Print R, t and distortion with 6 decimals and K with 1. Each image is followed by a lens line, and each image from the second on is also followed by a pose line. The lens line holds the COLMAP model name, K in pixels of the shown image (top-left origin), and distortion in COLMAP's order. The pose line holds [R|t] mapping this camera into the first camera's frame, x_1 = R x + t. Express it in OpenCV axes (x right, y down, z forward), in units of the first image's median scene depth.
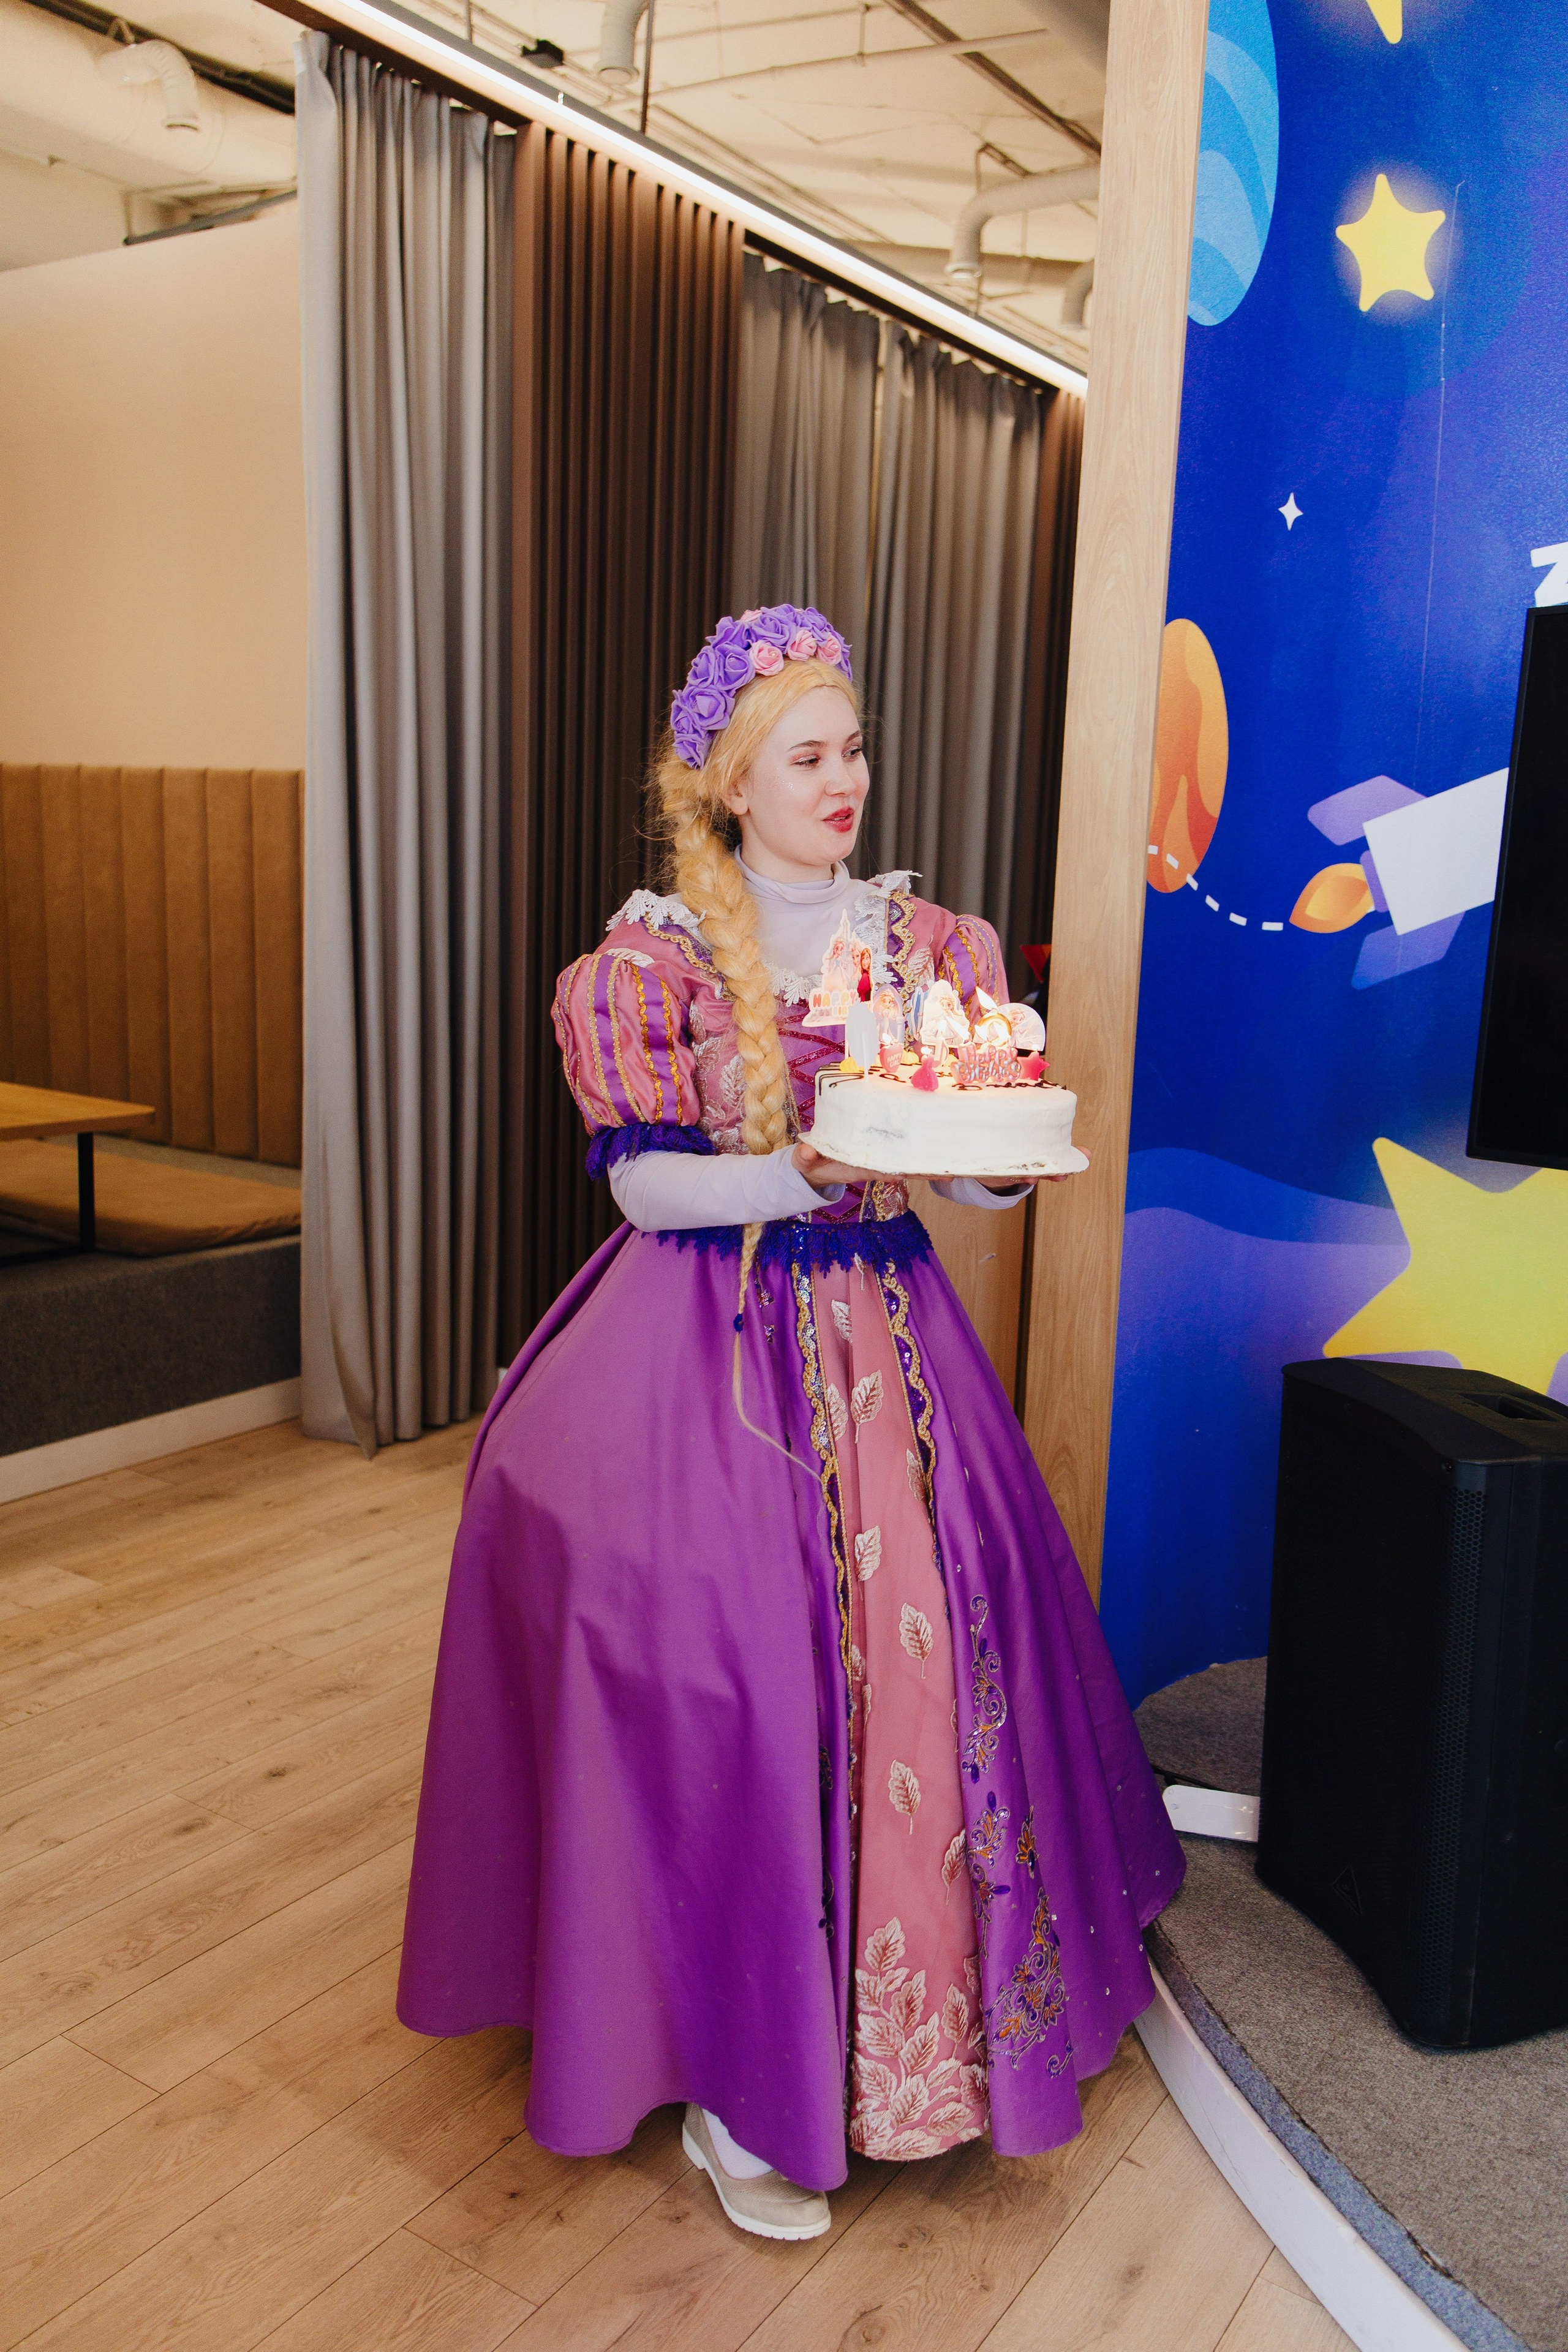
lens RADIAL K [[1759.4, 0, 802.3], [0, 1759.4, 1179.4], [0, 0, 1]] dist [0.000778, -0.023284]
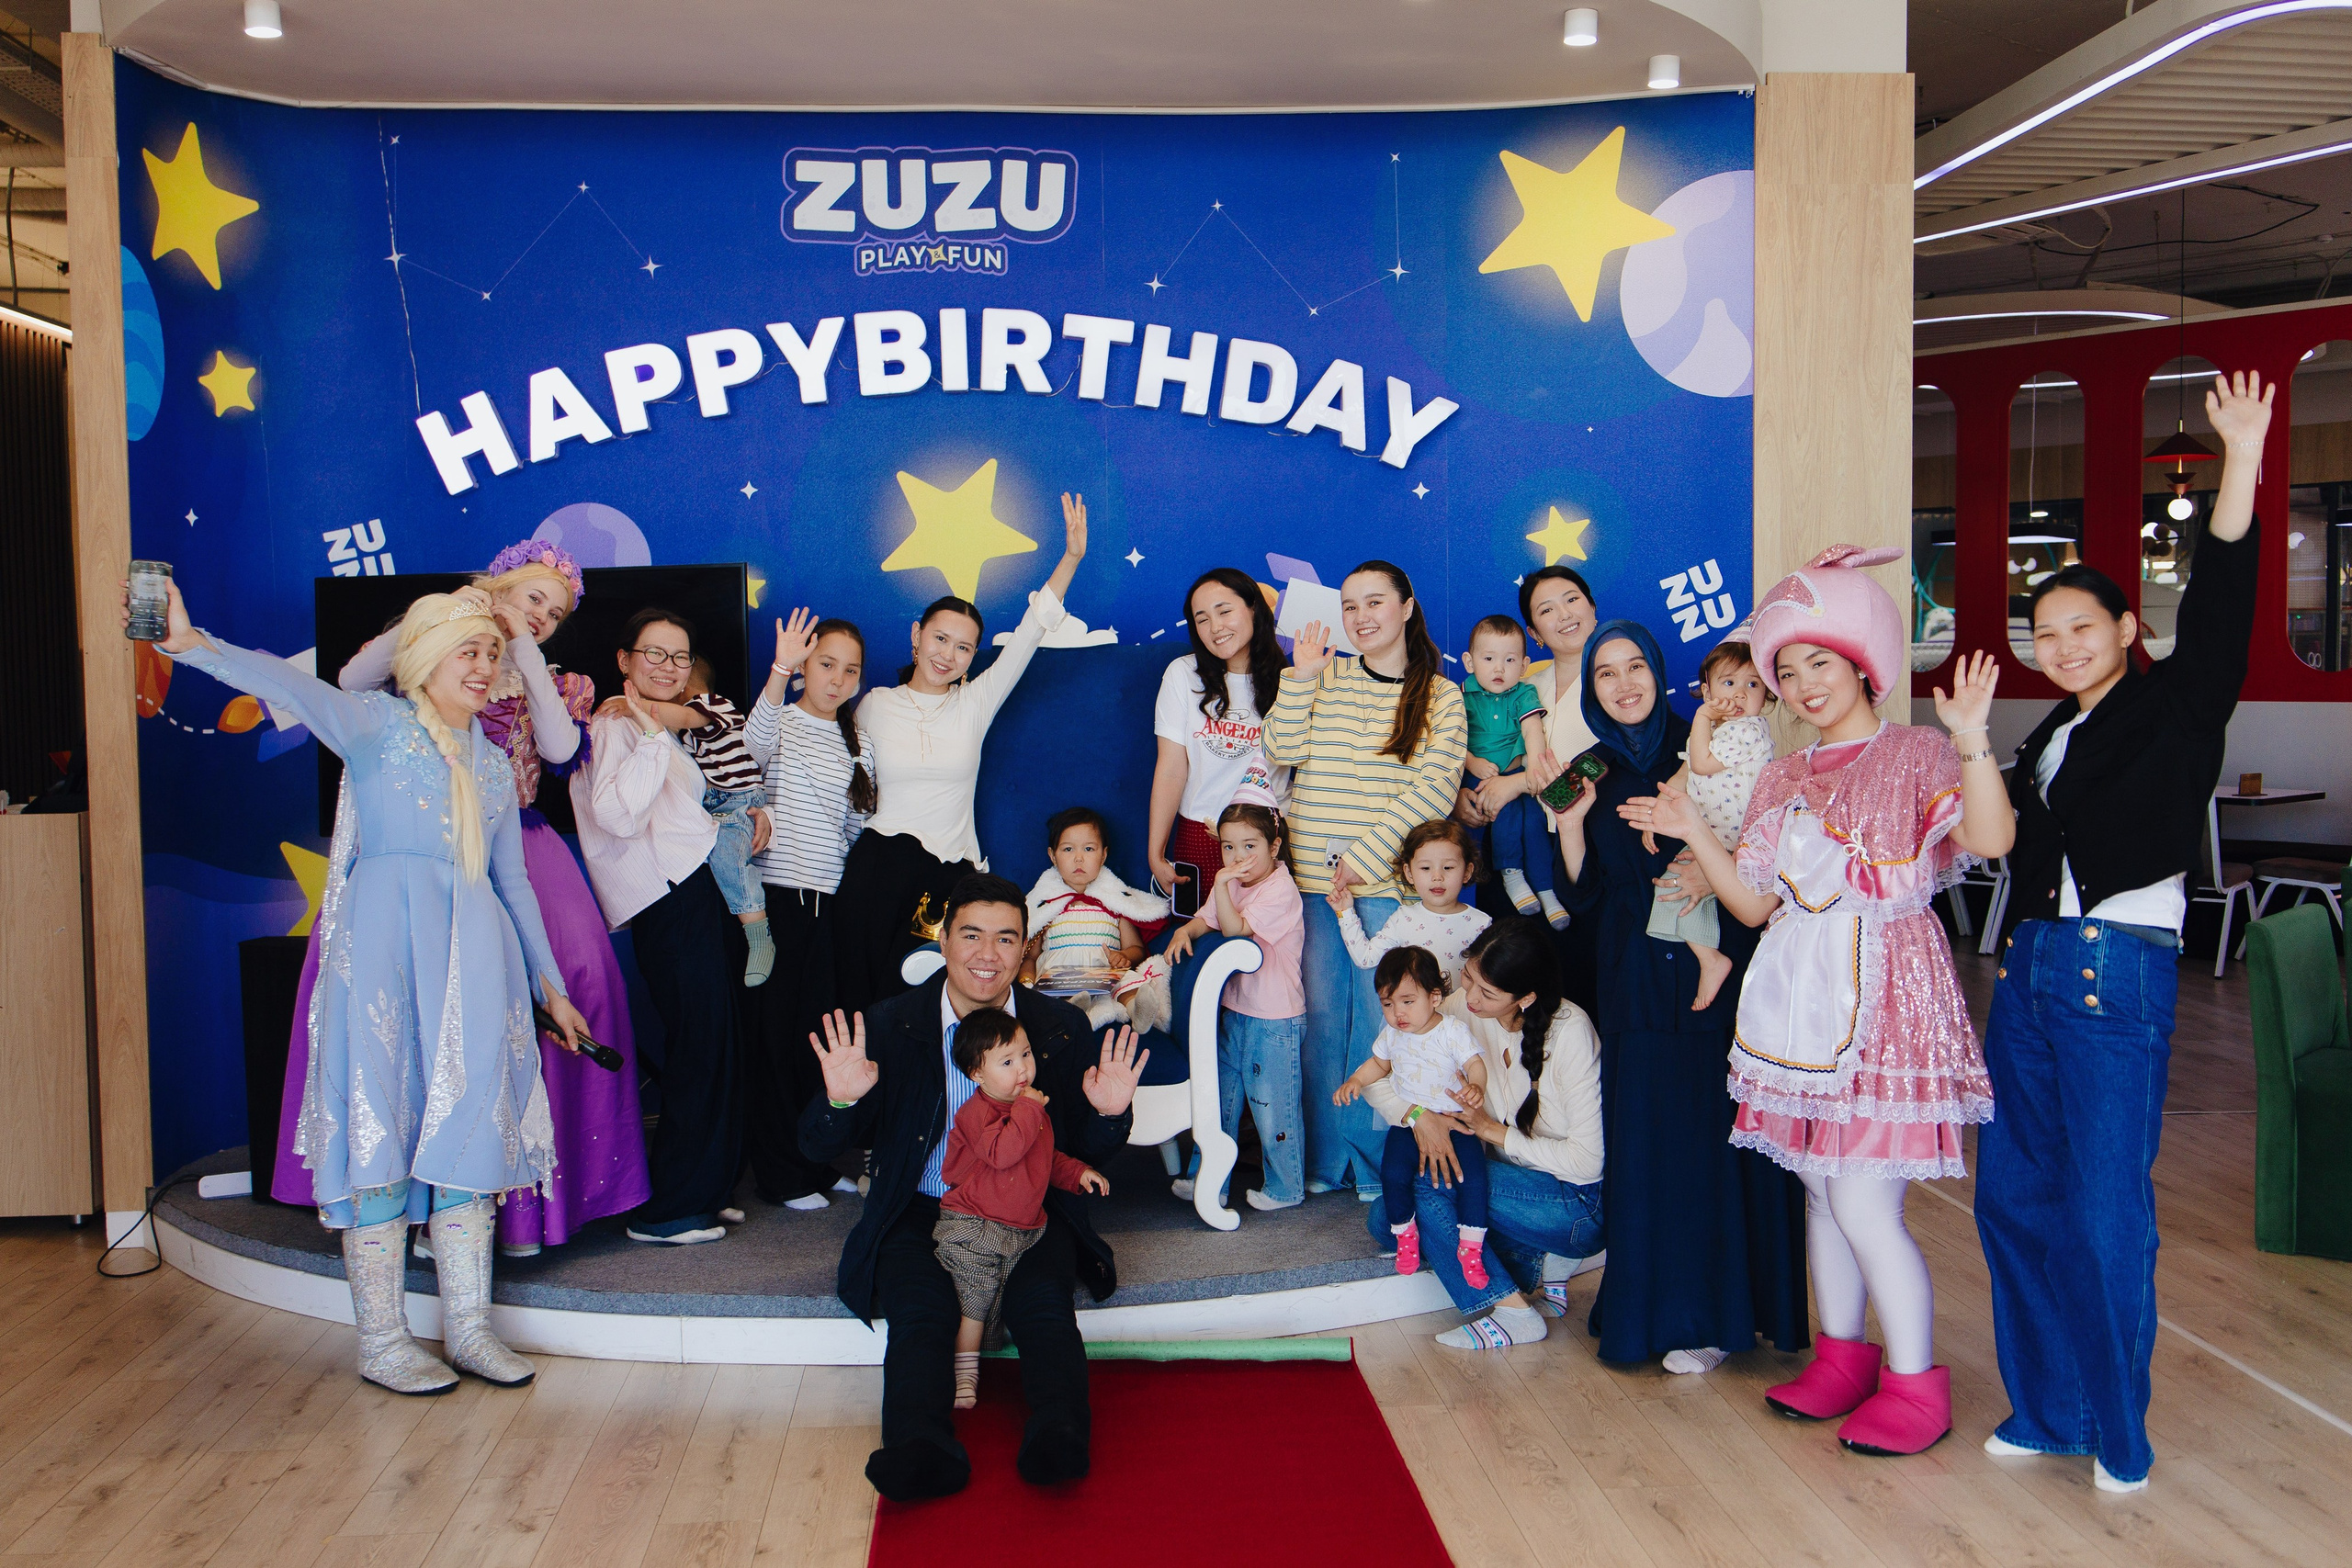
lens RADIAL K [[2068.2, 0, 1126.0], [0, 2068.2, 789.7], [0, 0, 1]] dist [-0.010395, -0.022437]
pose [[0.785011, -0.084218, 0.613730, -0.309574], [0.154686, 0.985981, -0.062556, 0.201627], [-0.599858, 0.144043, 0.787033, -1.267727]]
